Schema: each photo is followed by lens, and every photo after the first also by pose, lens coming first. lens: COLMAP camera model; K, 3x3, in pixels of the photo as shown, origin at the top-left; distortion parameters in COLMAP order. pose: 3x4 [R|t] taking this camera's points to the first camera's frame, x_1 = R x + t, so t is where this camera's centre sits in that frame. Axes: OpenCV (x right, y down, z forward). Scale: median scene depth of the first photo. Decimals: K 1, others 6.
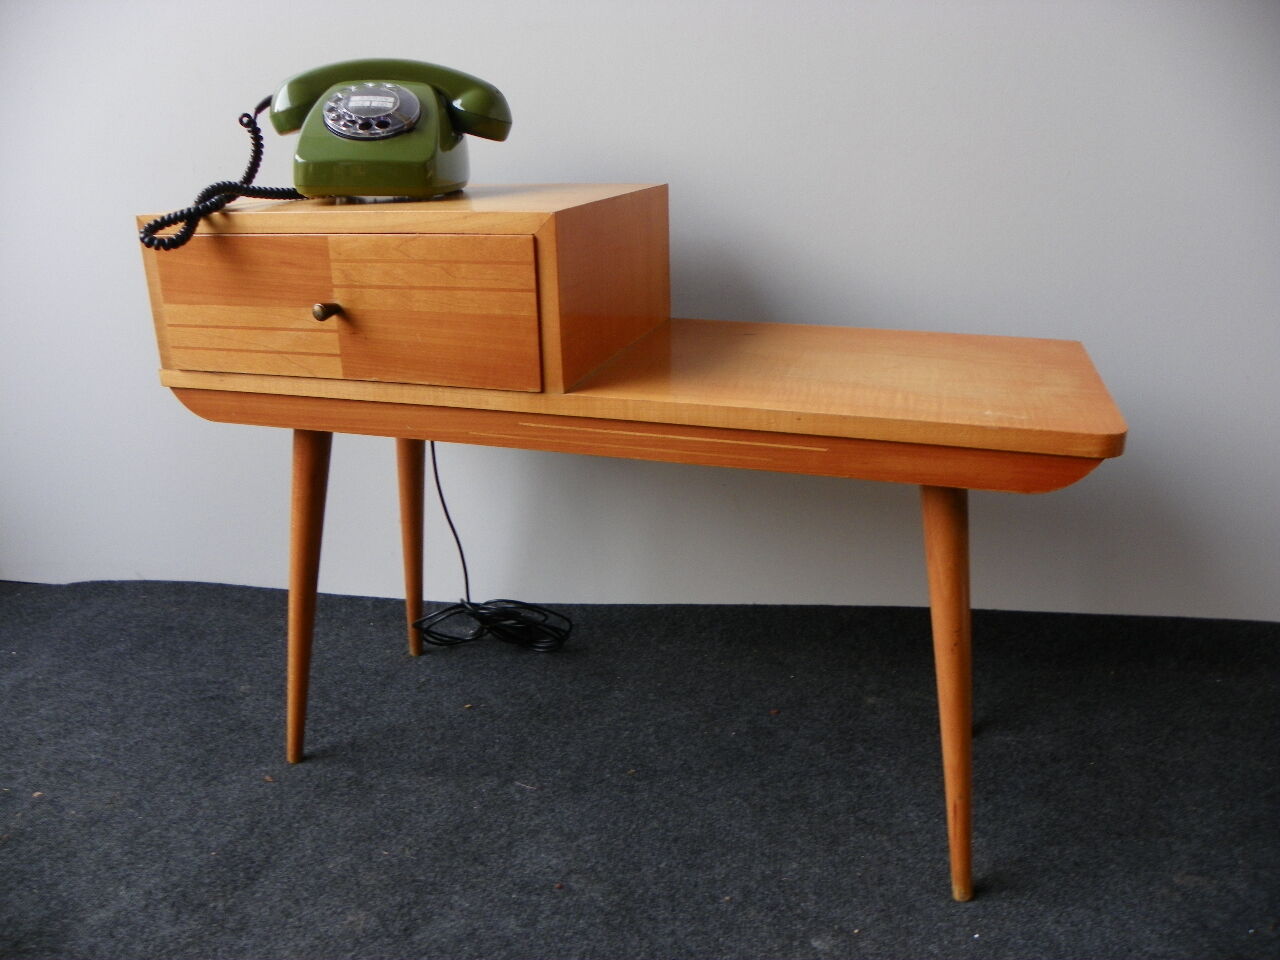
lens RADIAL K [[961.1, 0, 614.3], [0, 961.1, 478.9], [0, 0, 1]] dist [-0.160961, 0.094617]
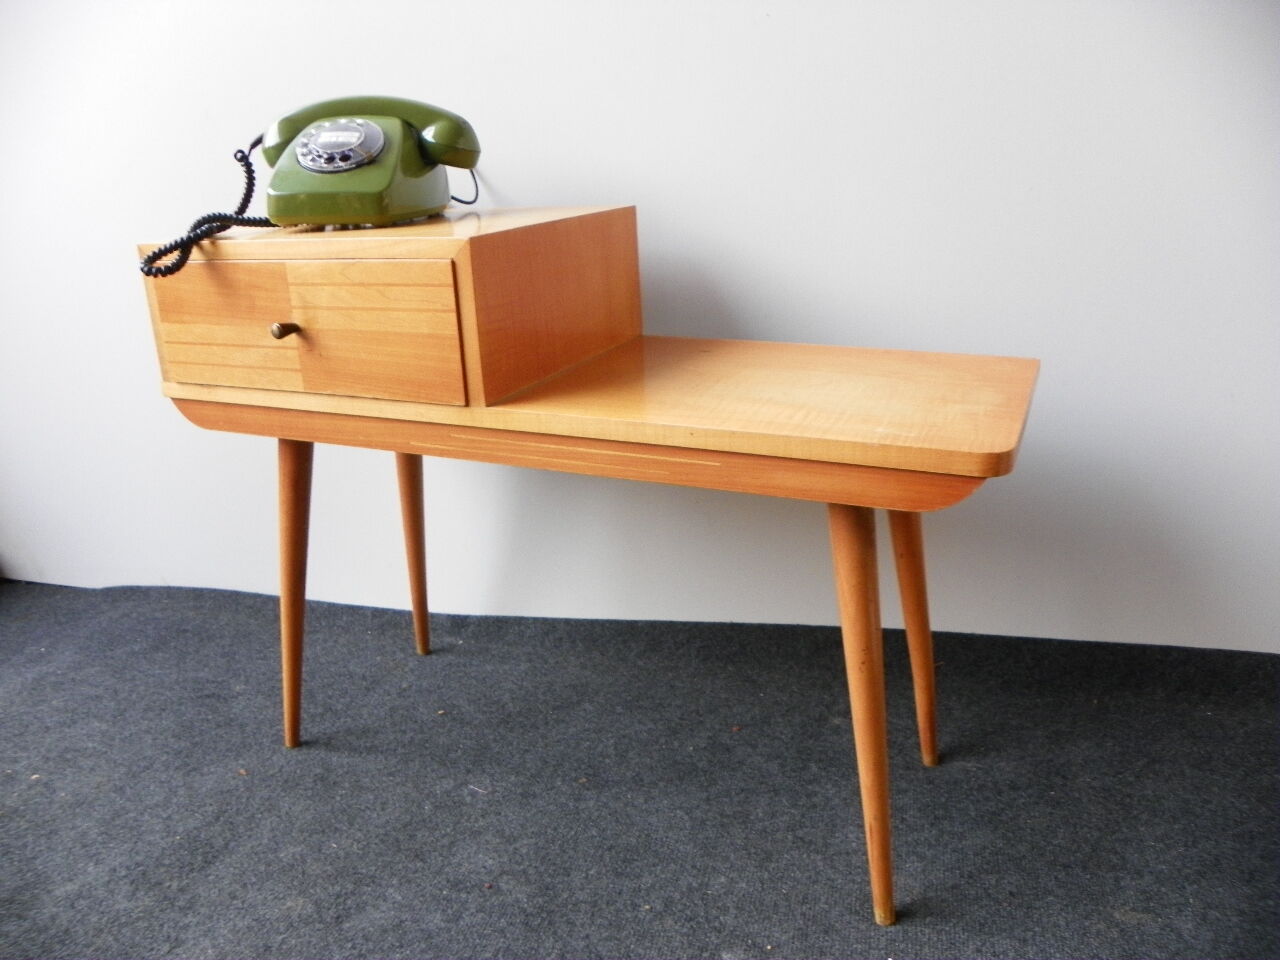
lens RADIAL K [[959.6, 0, 609.2], [0, 959.6, 482.1], [0, 0, 1]] dist [-0.159551, 0.093330]
pose [[0.994813, 0.010999, -0.101126, 0.158954], [-0.013246, 0.999679, -0.021581, 0.009677], [0.100856, 0.022809, 0.994640, -0.019139]]
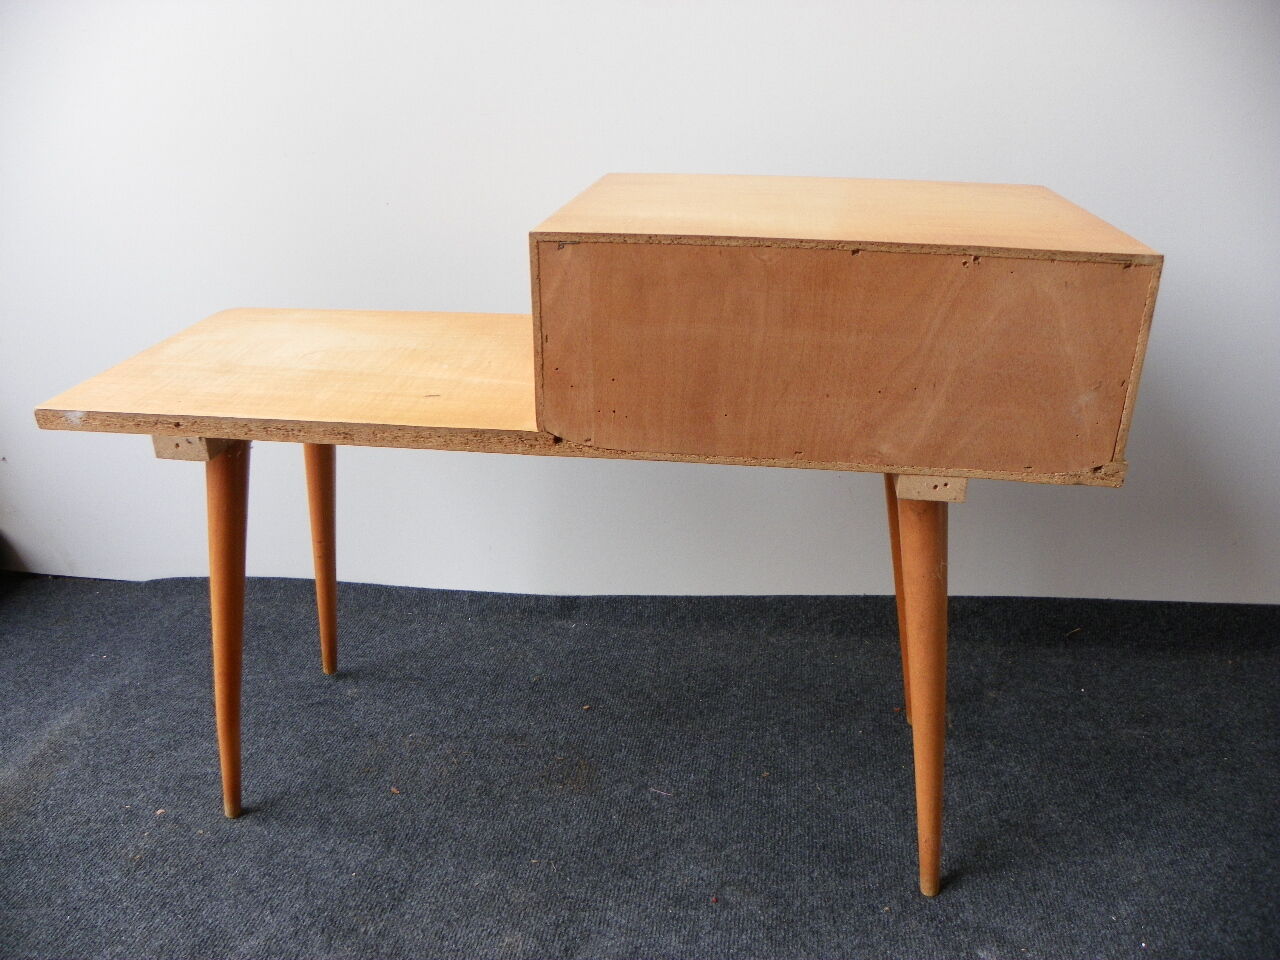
lens RADIAL K [[955.9, 0, 617.1], [0, 955.9, 484.5], [0, 0, 1]] dist [-0.158118, 0.092078]
pose [[0.999902, -0.013610, -0.003367, -0.140977], [0.013768, 0.998521, 0.052596, -0.051286], [0.002646, -0.052638, 0.998610, 0.039021]]
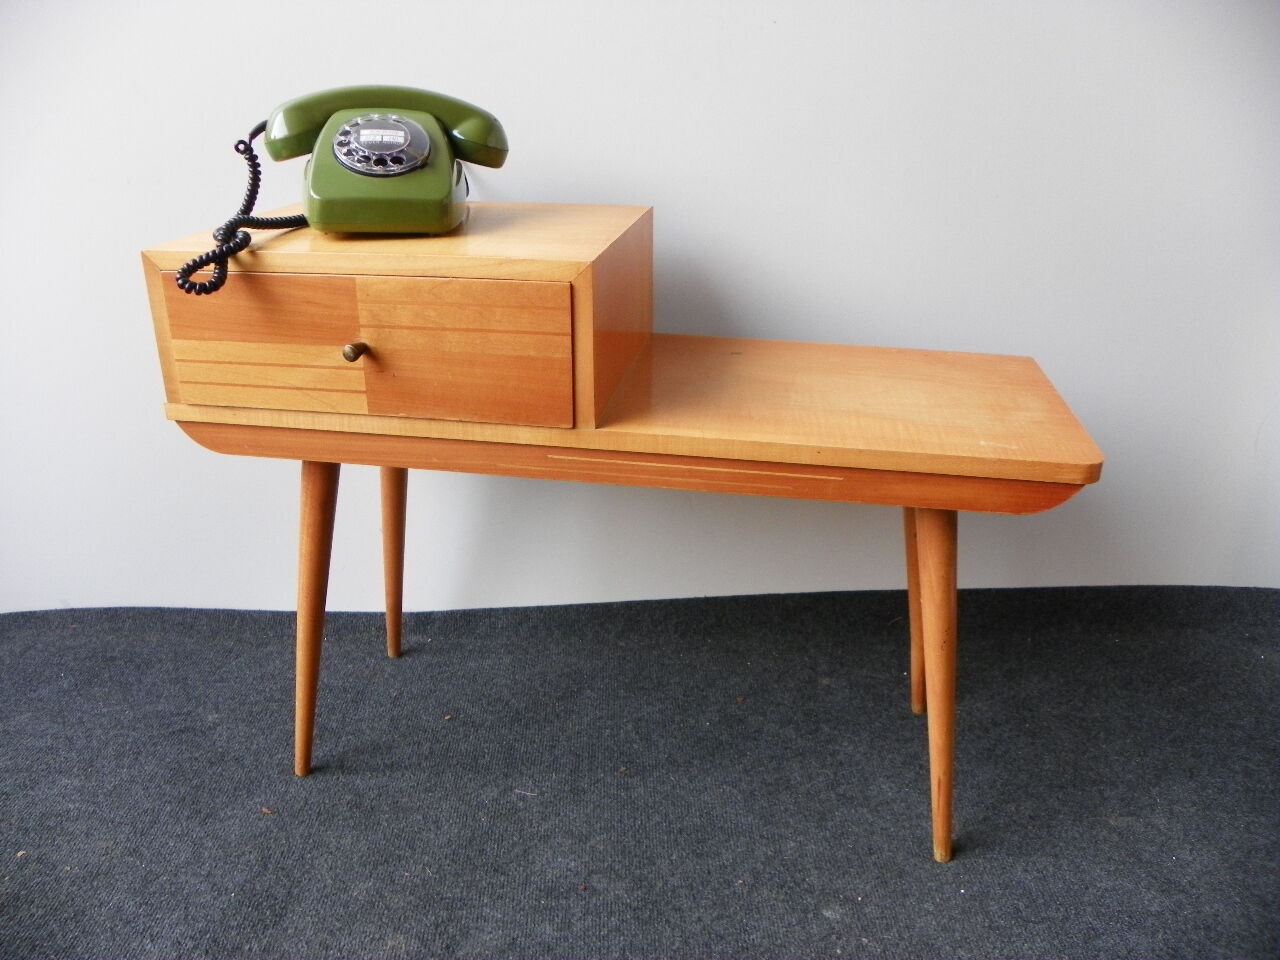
lens RADIAL K [[965.9, 0, 611.2], [0, 965.9, 481.5], [0, 0, 1]] dist [-0.163469, 0.099168]
pose [[0.985323, -0.046822, 0.164155, -0.167175], [0.039501, 0.998086, 0.047581, -0.067876], [-0.166069, -0.040398, 0.985286, -0.034002]]
